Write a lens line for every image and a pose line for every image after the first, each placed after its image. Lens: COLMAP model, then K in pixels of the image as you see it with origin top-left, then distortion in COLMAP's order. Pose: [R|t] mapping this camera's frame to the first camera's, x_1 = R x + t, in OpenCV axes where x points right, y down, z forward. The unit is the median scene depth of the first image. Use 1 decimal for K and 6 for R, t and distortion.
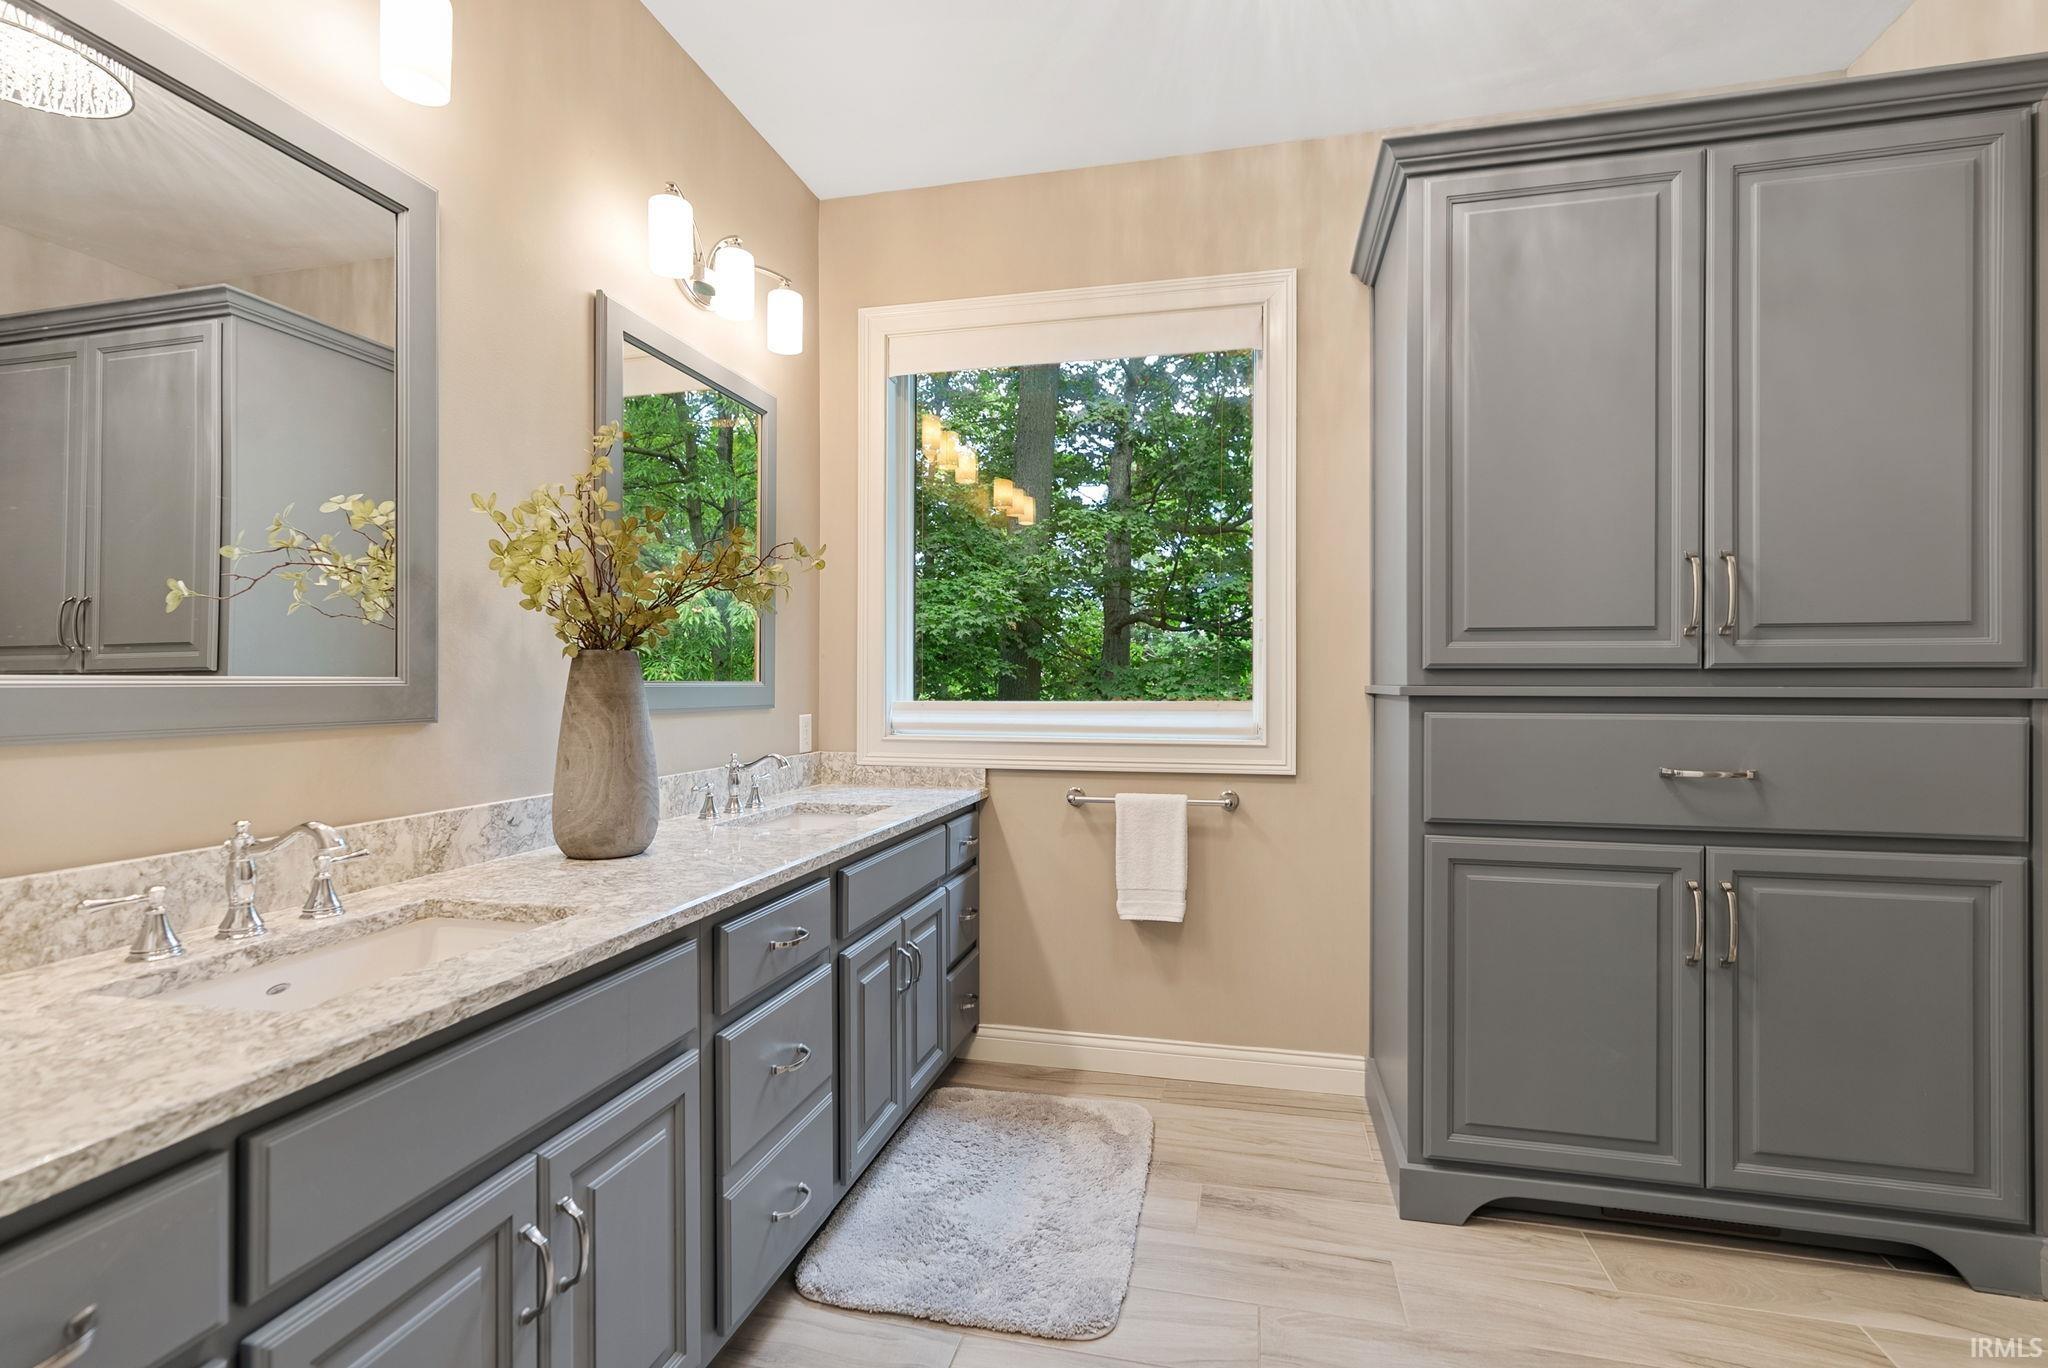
lens RADIAL K [[933.7, 0, 1028.2], [0, 933.7, 686.8], [0, 0, 1]] dist [-0.008220, 0.000472]
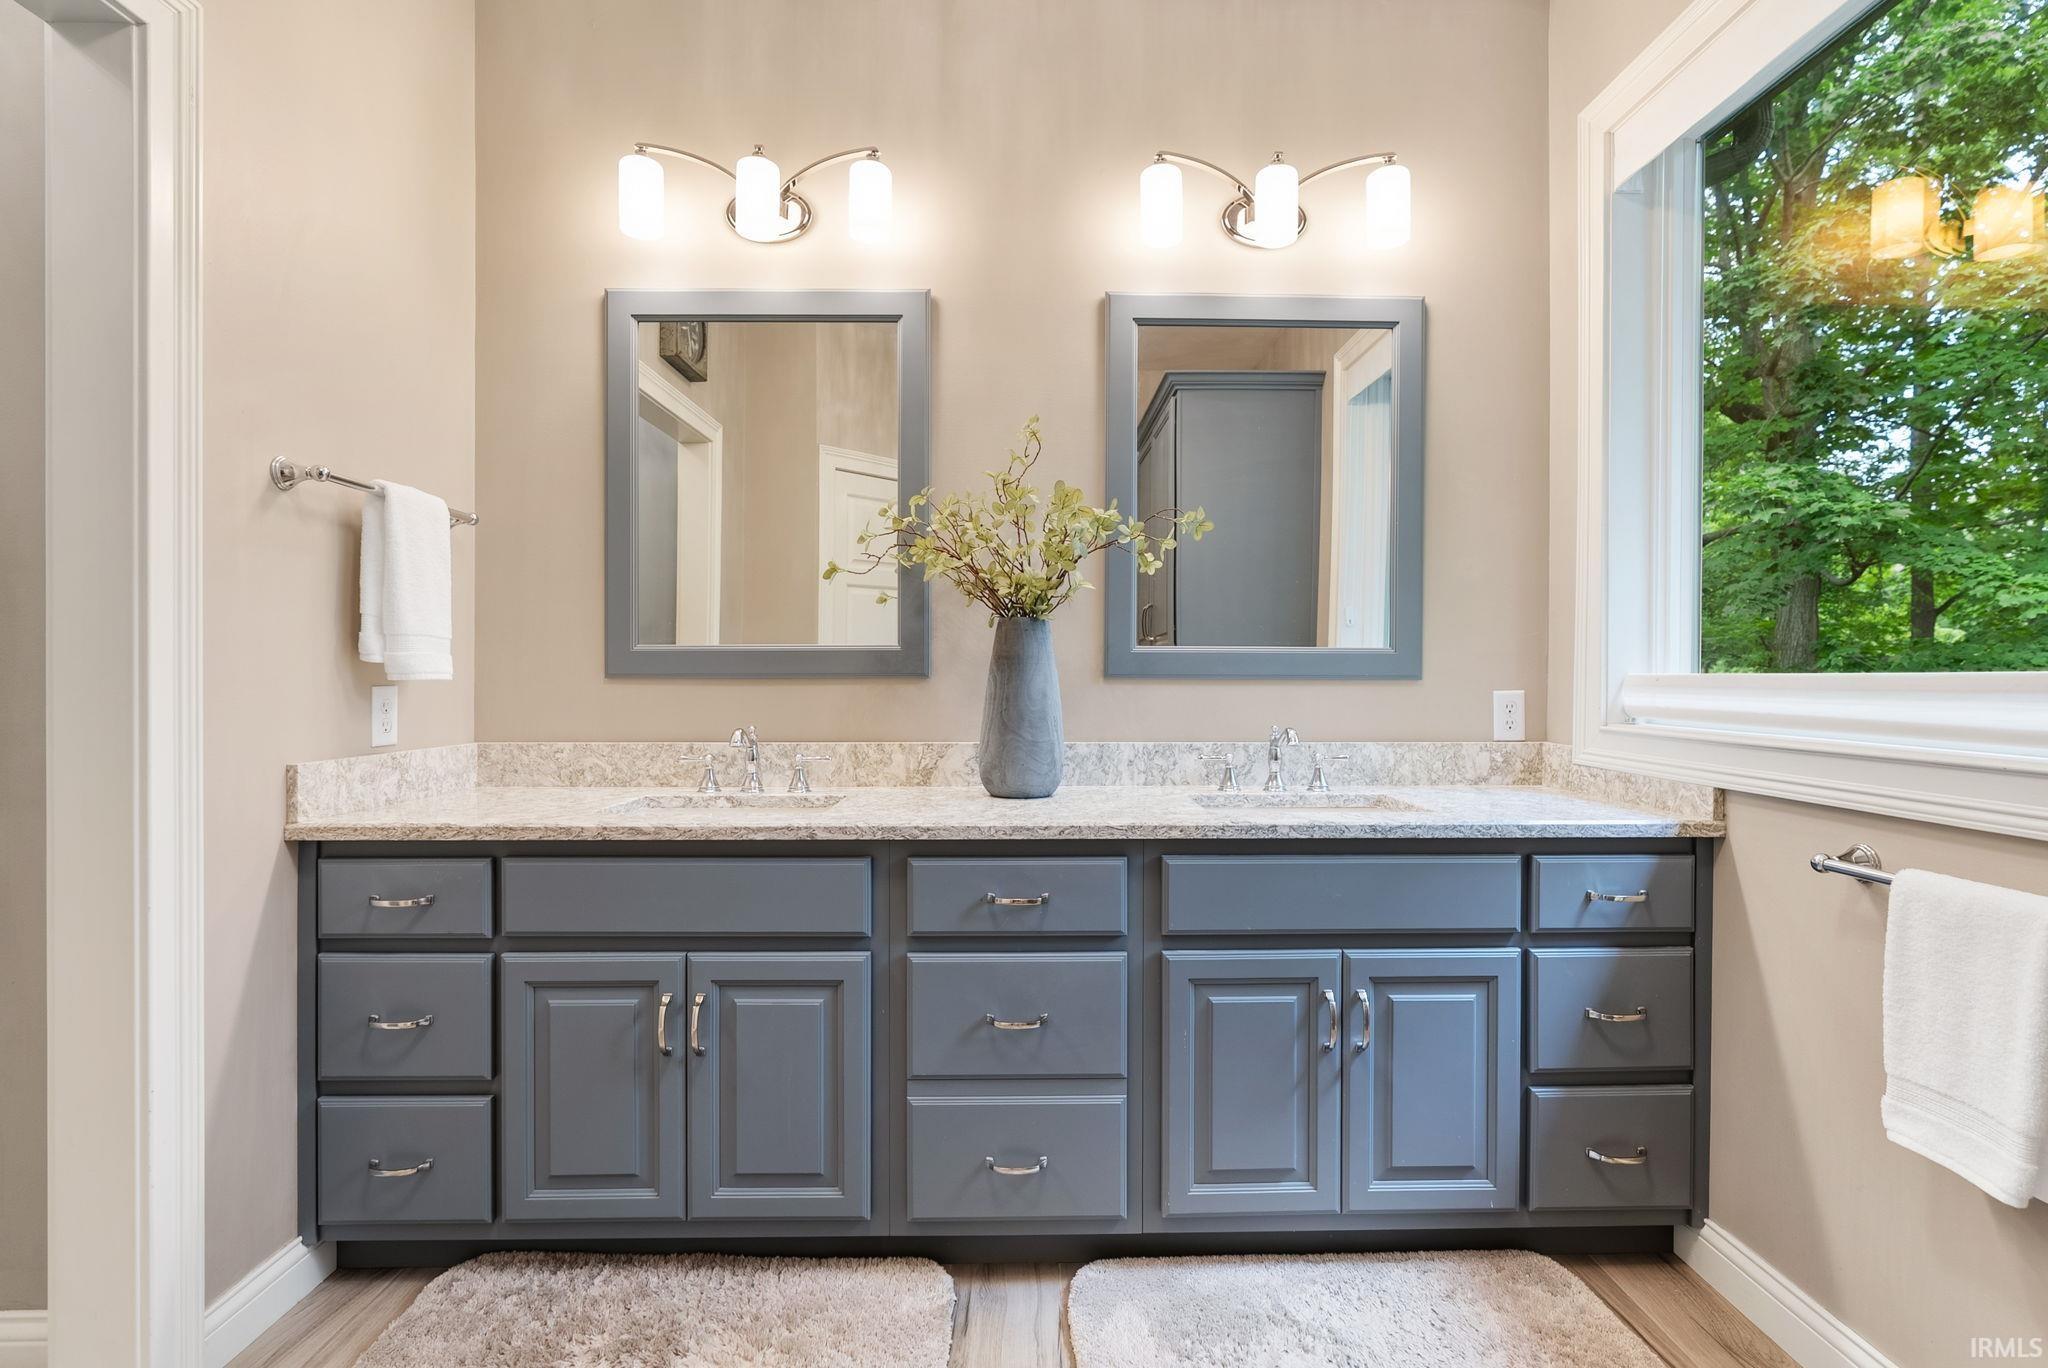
lens RADIAL K [[933.7, 0, 1028.4], [0, 933.7, 680.1], [0, 0, 1]] dist [-0.008220, 0.000472]
pose [[0.254490, 0.007474, -0.967046, 0.436407], [-0.003113, 0.999971, 0.006910, 0.019094], [0.967070, 0.001252, 0.254506, 0.468013]]
